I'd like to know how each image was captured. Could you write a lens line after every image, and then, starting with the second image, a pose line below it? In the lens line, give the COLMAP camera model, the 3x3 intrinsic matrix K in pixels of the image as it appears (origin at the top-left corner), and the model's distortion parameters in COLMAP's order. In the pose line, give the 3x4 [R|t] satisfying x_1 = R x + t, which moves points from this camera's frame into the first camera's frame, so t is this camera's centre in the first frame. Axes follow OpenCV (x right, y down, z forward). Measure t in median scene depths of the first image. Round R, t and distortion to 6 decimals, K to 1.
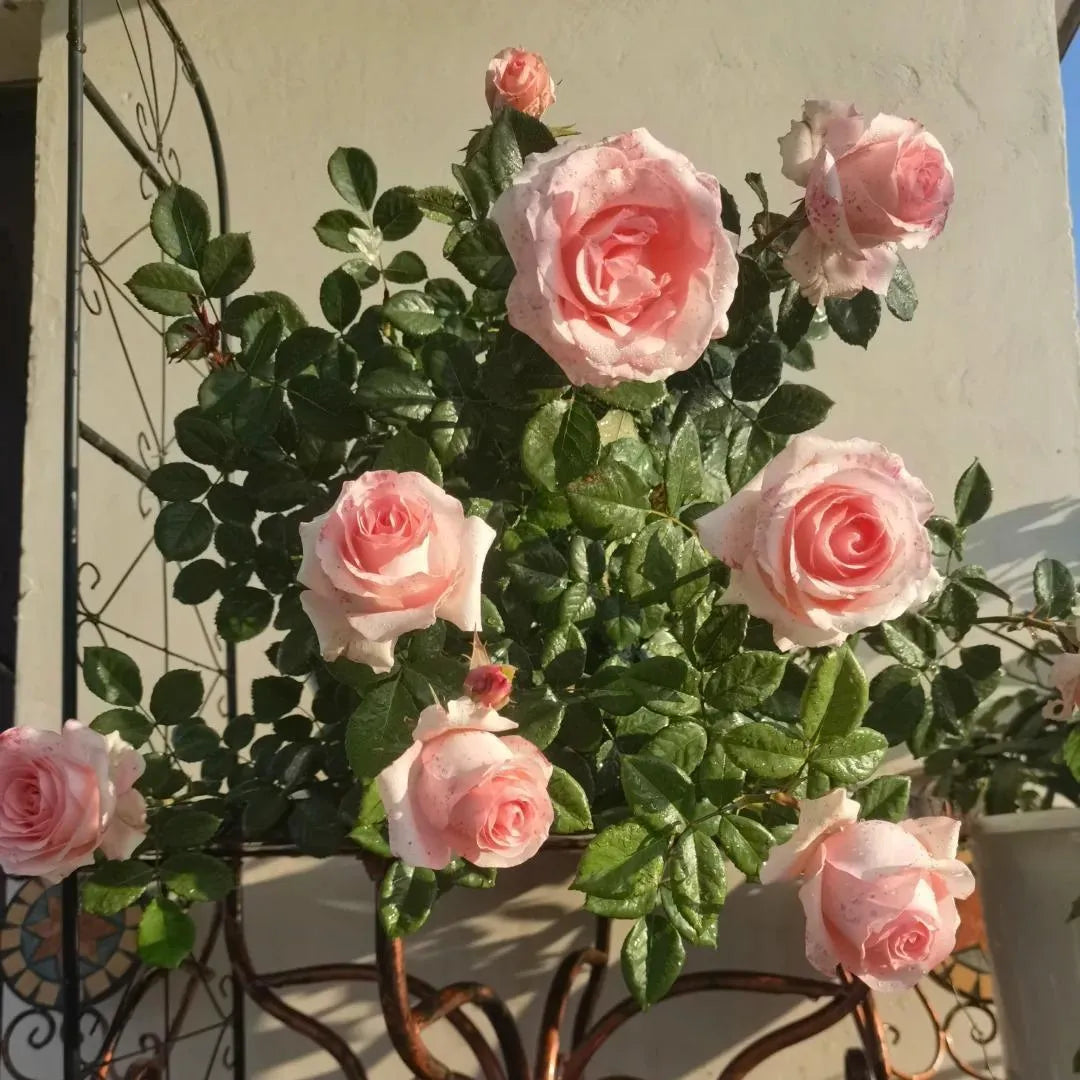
lens RADIAL K [[1122.1, 0, 540.0], [0, 1122.1, 540.0], [0, 0, 1]] dist [0.064624, -0.006421]
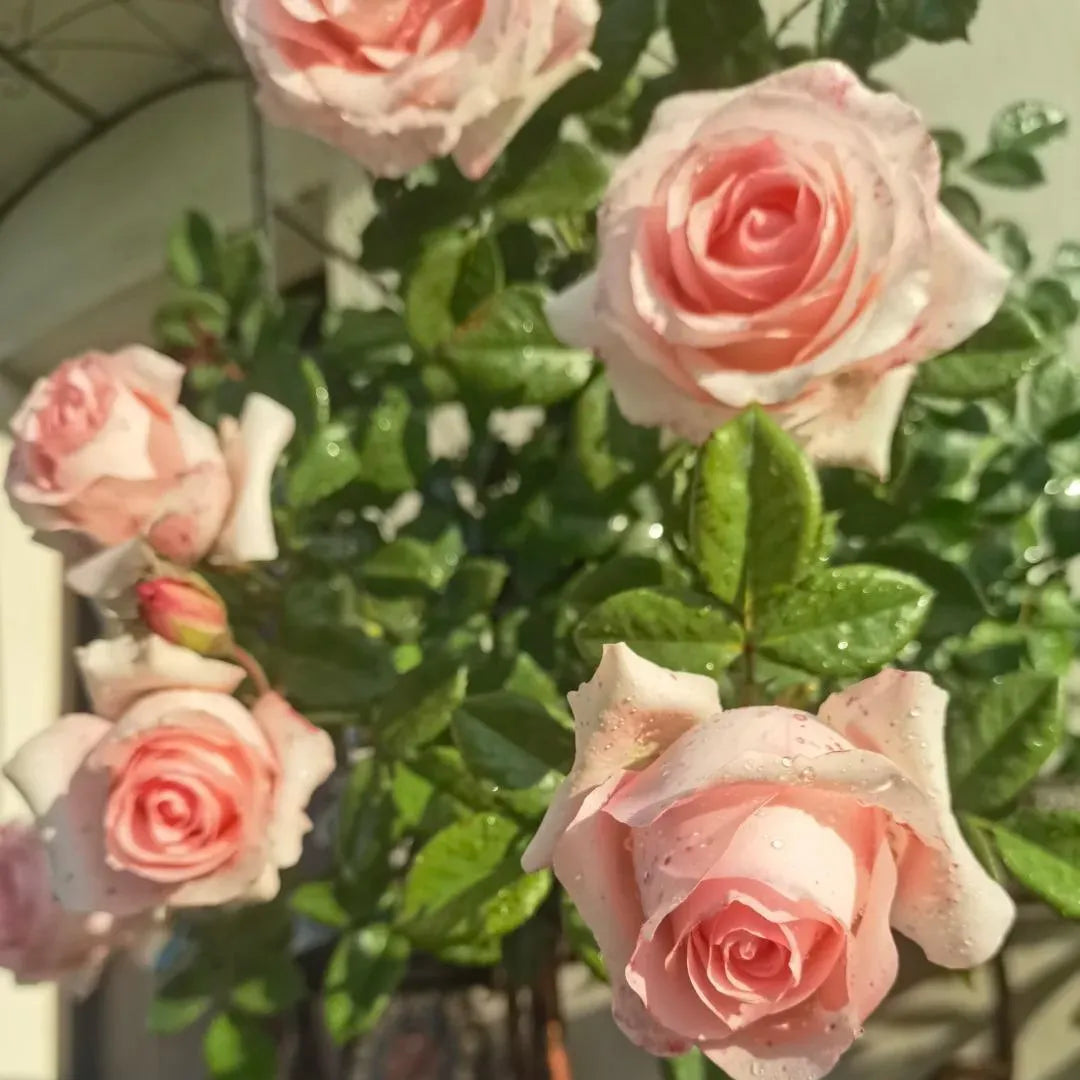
lens RADIAL K [[1122.1, 0, 540.0], [0, 1122.1, 540.0], [0, 0, 1]] dist [0.064624, -0.006421]
pose [[0.895113, -0.218665, -0.388533, 0.364154], [0.175937, 0.973985, -0.142827, 0.204095], [0.409657, 0.059489, 0.910298, 0.479407]]
